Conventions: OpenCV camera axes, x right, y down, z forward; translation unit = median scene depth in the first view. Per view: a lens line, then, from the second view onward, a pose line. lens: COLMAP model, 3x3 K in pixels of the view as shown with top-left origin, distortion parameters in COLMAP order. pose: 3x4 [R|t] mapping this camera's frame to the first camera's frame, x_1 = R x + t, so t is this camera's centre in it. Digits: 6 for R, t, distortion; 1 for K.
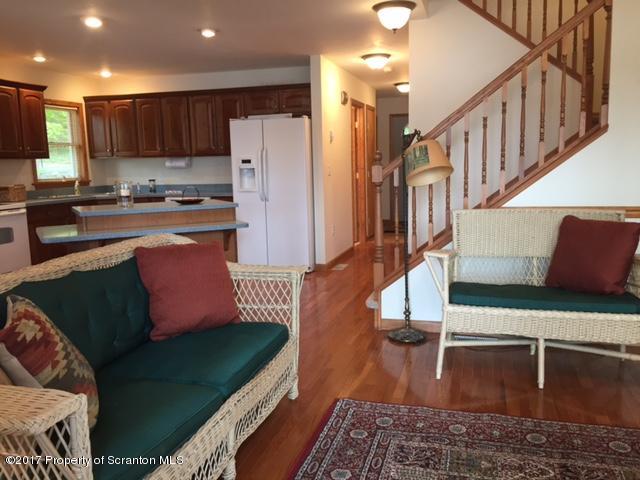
lens RADIAL K [[546.0, 0, 320.8], [0, 546.0, 239.4], [0, 0, 1]] dist [0.067194, -0.092557]
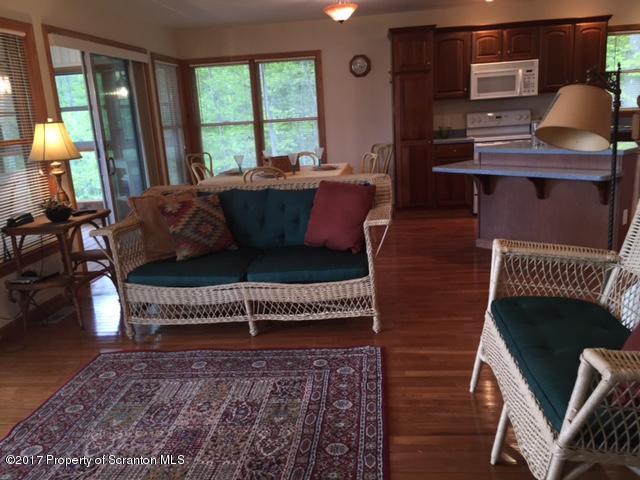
lens RADIAL K [[546.0, 0, 323.3], [0, 546.0, 237.7], [0, 0, 1]] dist [0.067194, -0.092557]
pose [[0.189607, 0.233895, -0.953594, 0.421273], [-0.078963, 0.971699, 0.222635, -0.062961], [0.978680, 0.033085, 0.202710, 0.284489]]
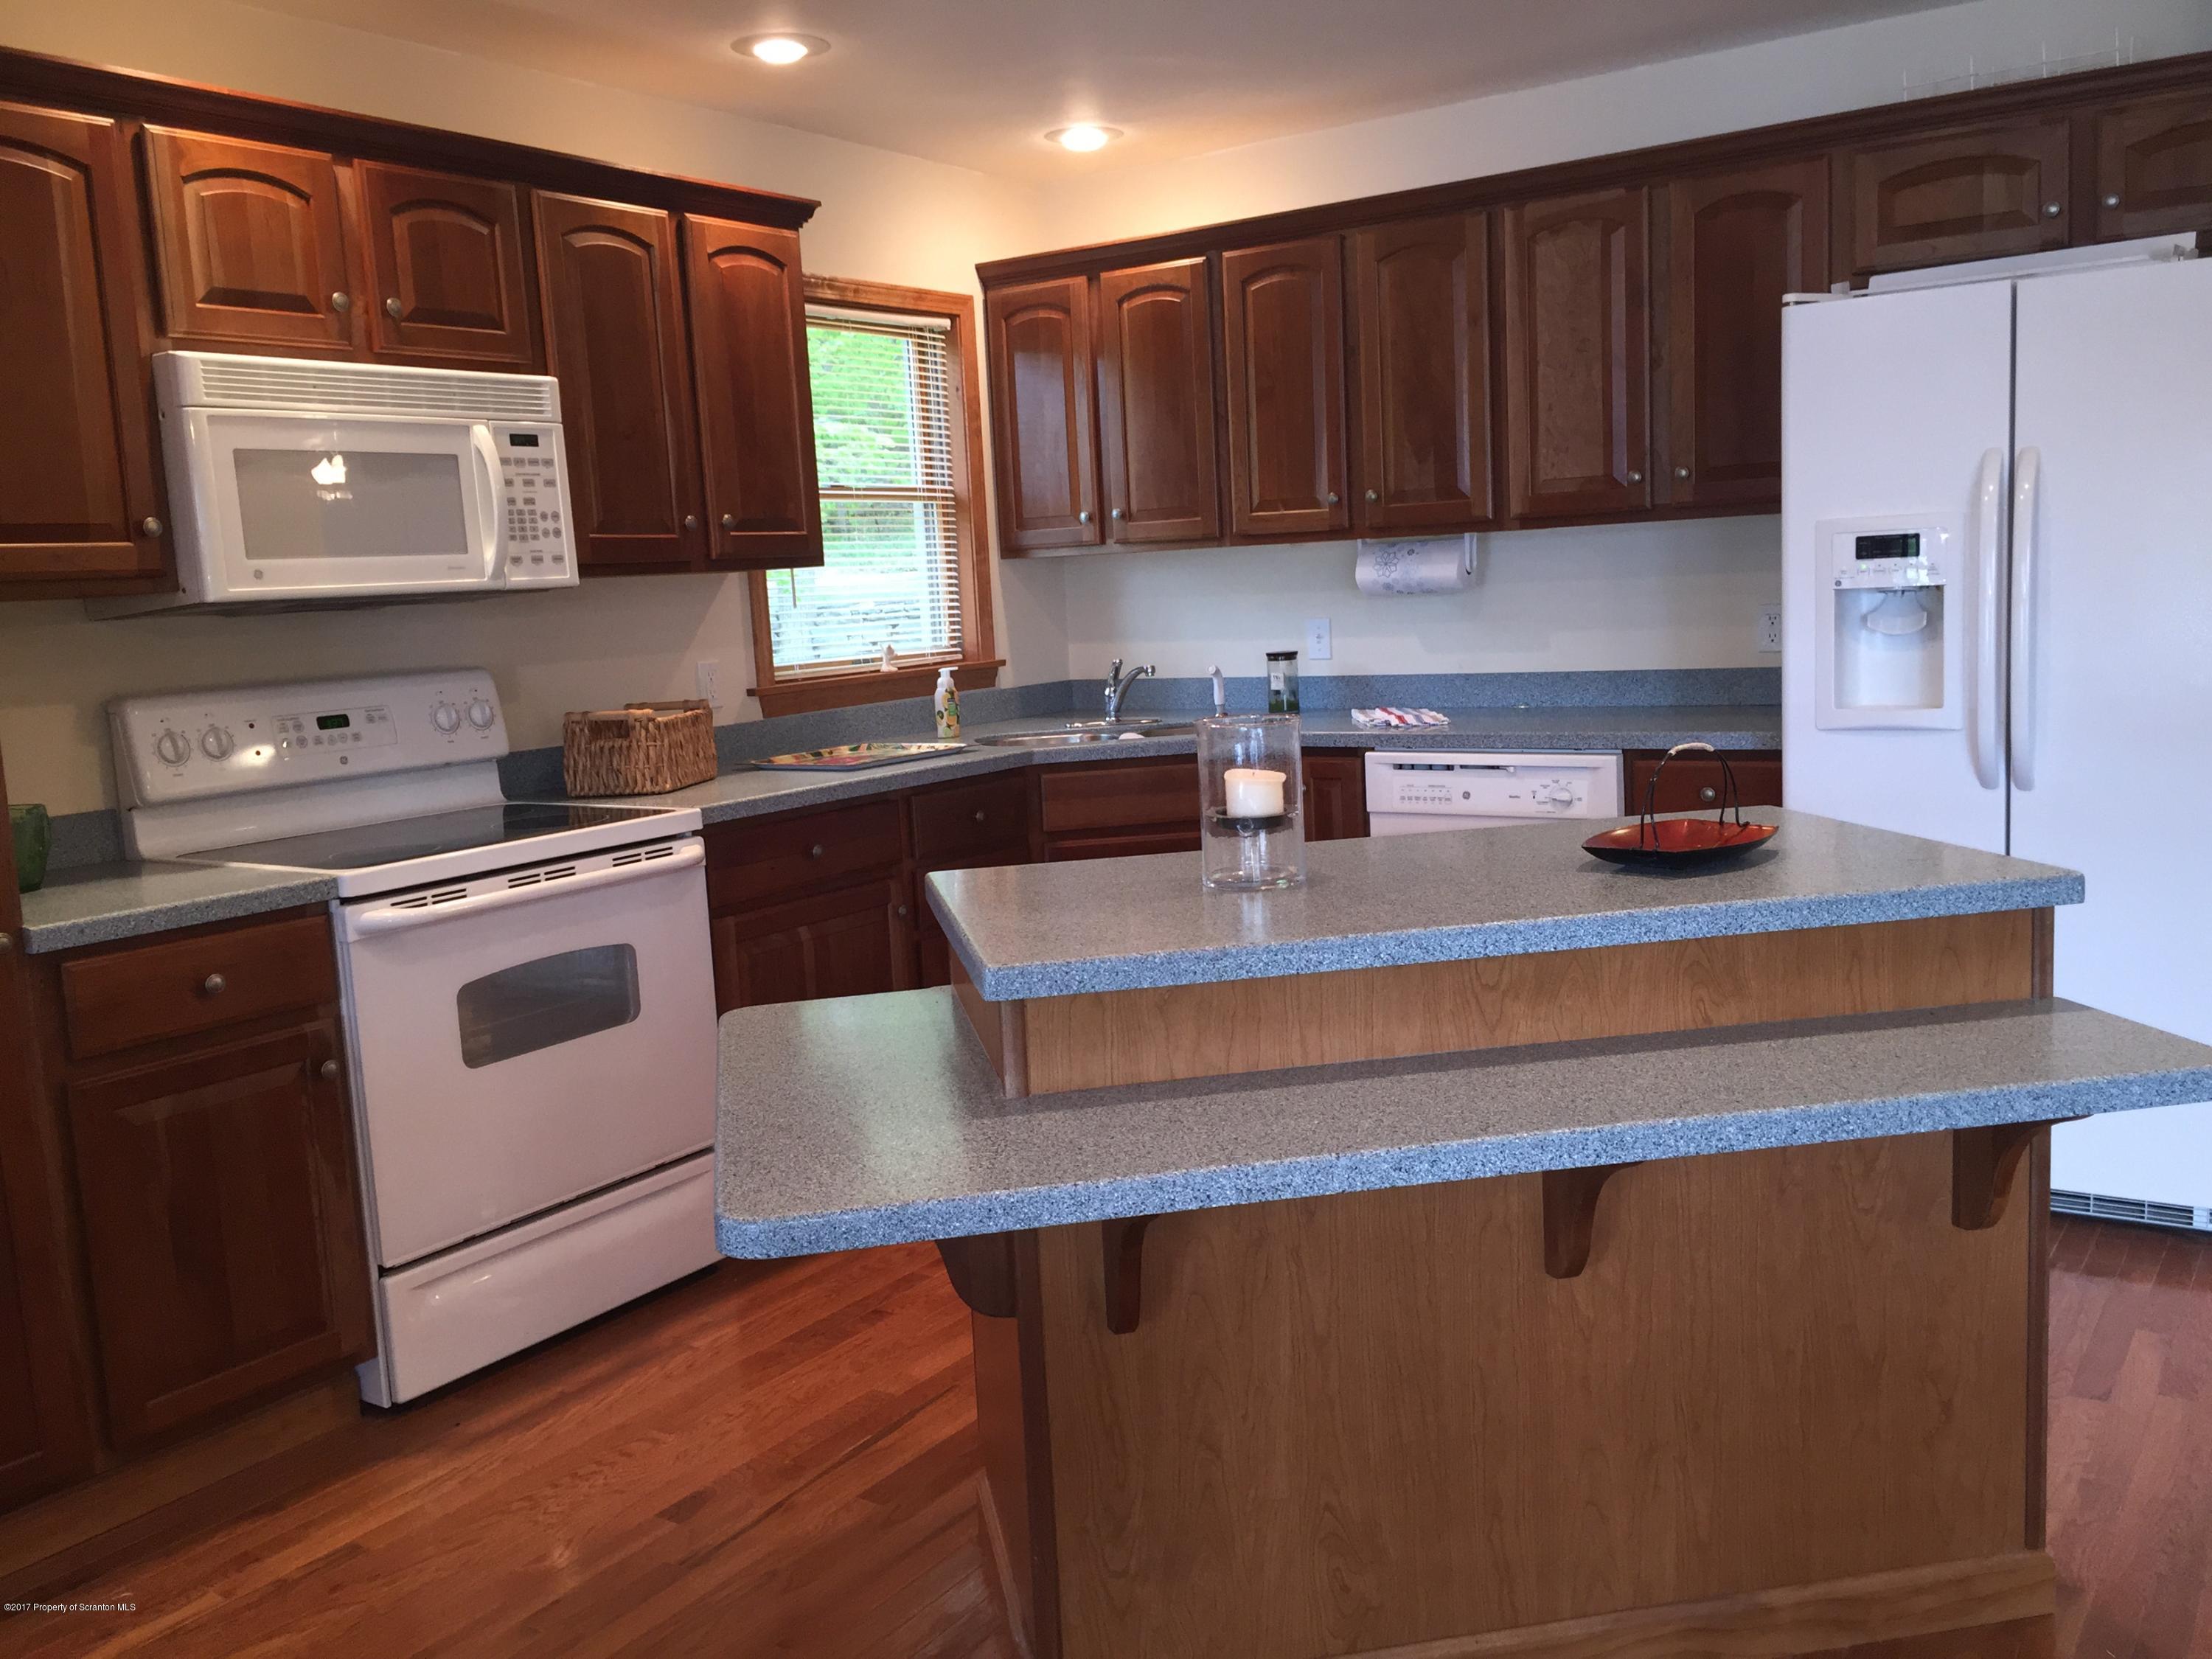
lens RADIAL K [[1887.0, 0, 1107.7], [0, 1887.0, 826.3], [0, 0, 1]] dist [0.067194, -0.092557]
pose [[0.948709, 0.015843, -0.315754, -0.165794], [-0.013540, 0.999863, 0.009487, -0.056746], [0.315861, -0.004725, 0.948794, 0.359933]]
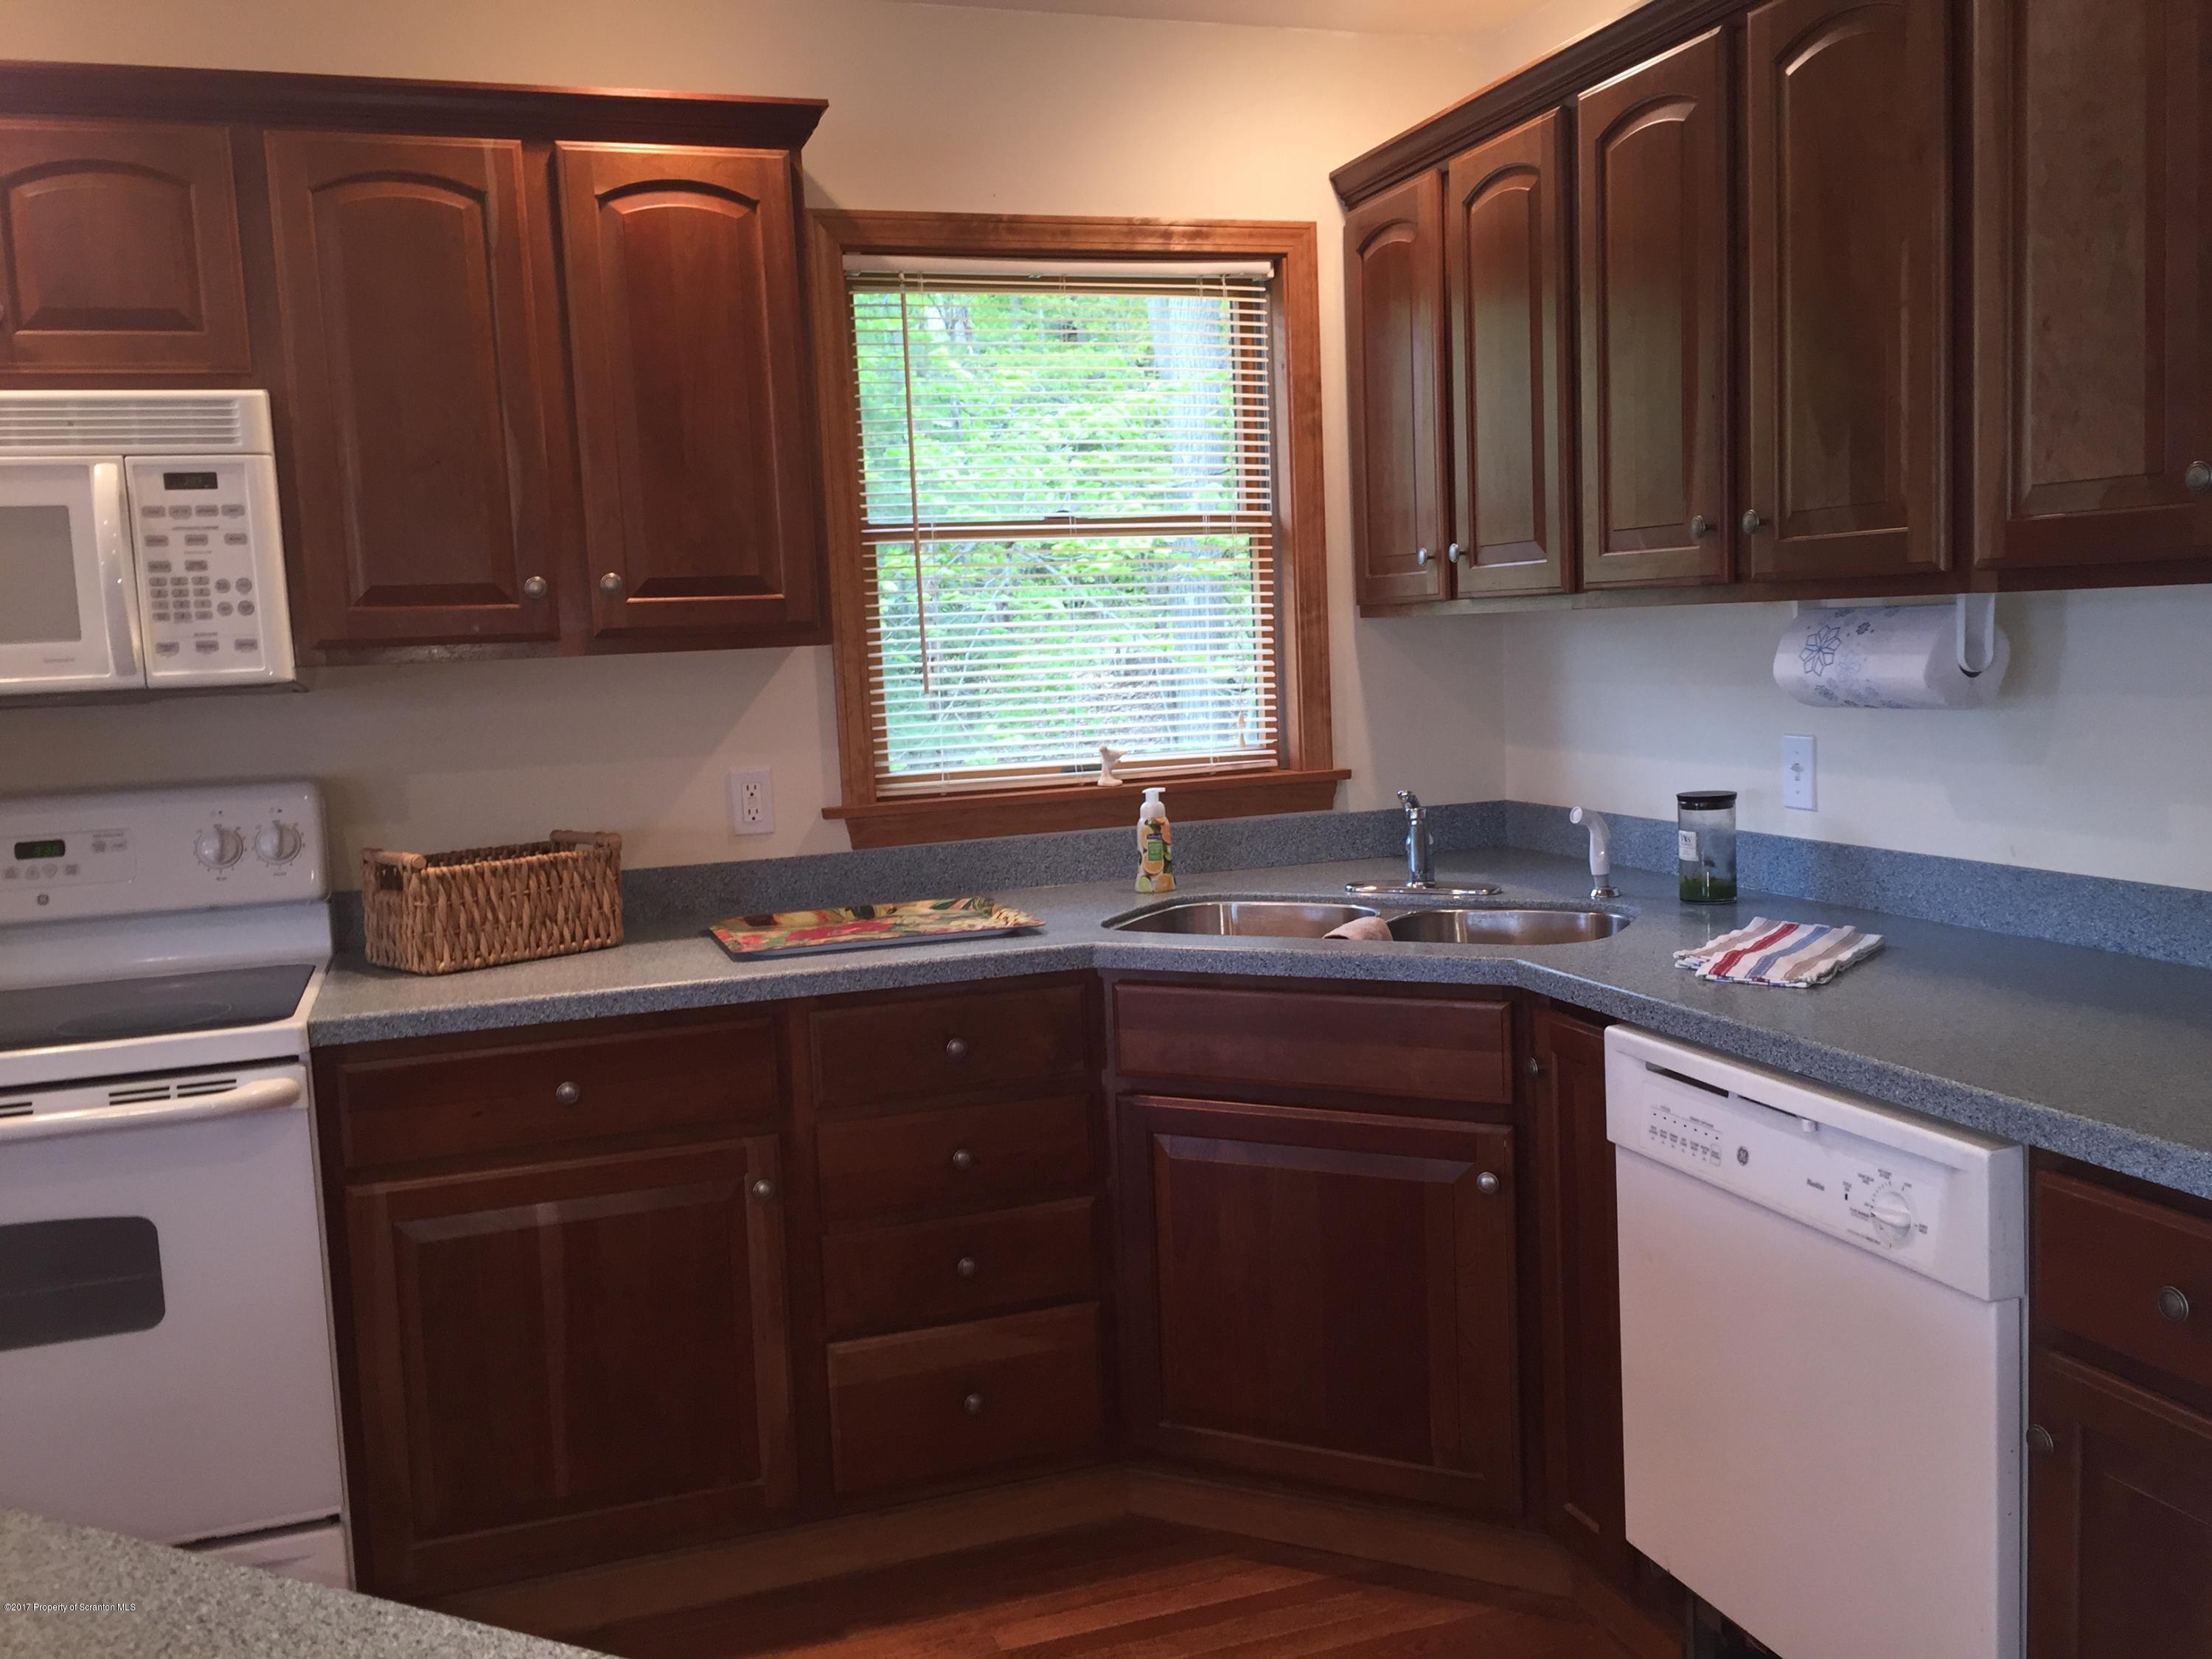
lens RADIAL K [[1887.0, 0, 1112.8], [0, 1887.0, 823.0], [0, 0, 1]] dist [0.067194, -0.092557]
pose [[0.575120, 0.081817, -0.813967, -0.064552], [-0.083970, 0.995635, 0.040748, -0.121453], [0.813748, 0.044914, 0.579480, 0.752040]]
